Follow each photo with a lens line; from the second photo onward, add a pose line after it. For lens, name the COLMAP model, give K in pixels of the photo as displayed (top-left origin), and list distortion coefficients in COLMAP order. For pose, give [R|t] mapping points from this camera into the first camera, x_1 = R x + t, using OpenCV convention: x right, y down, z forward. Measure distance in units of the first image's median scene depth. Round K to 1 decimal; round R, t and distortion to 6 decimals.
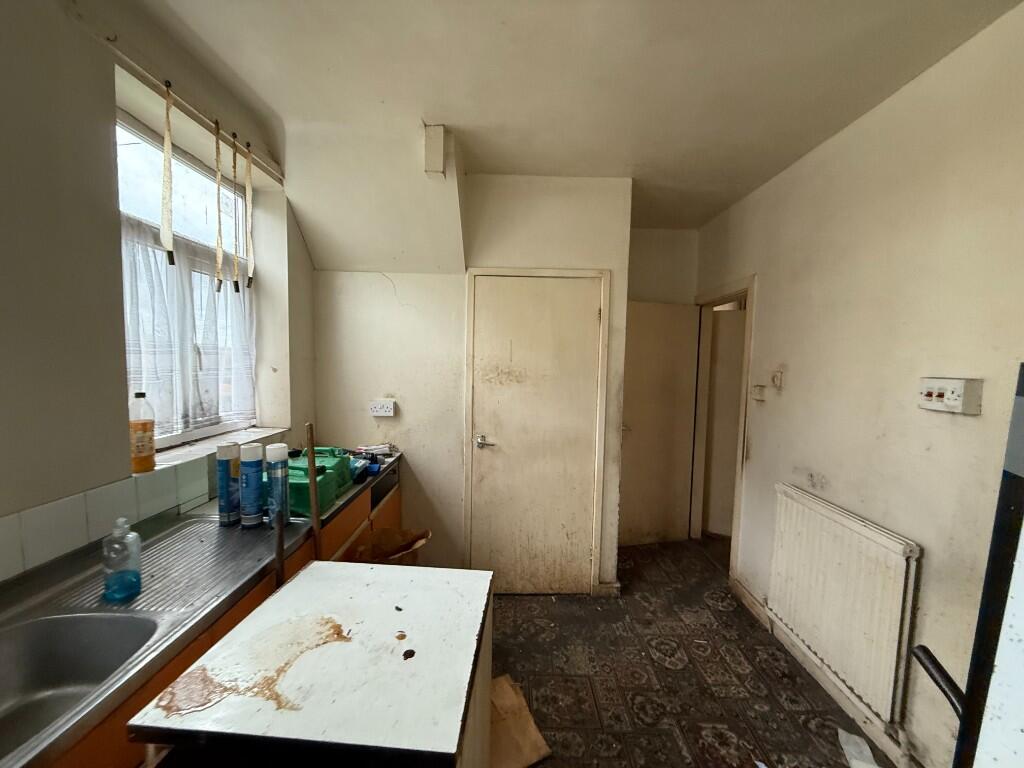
lens RADIAL K [[405.9, 0, 512.0], [0, 405.9, 387.4], [0, 0, 1]] dist [-0.000124, -0.000143]
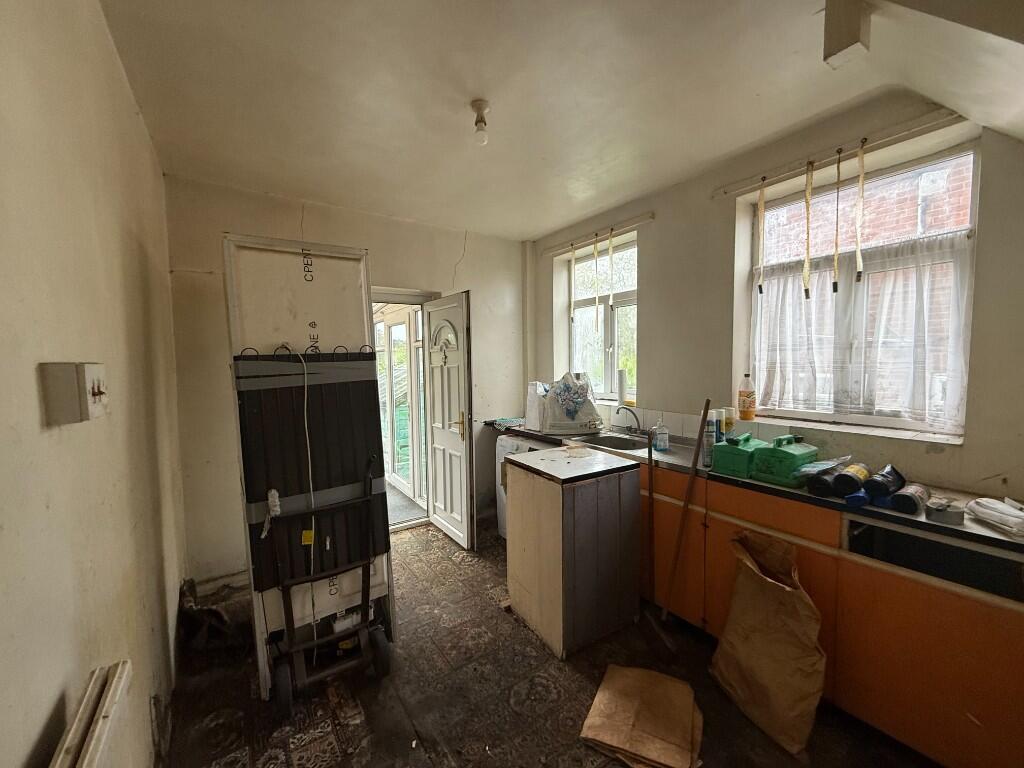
lens RADIAL K [[405.9, 0, 512.0], [0, 405.9, 387.4], [0, 0, 1]] dist [-0.000124, -0.000143]
pose [[-0.819980, 0.027647, -0.571724, 0.677620], [-0.043391, 0.992956, 0.110249, -0.059030], [0.570745, 0.115210, -0.813005, 1.407922]]
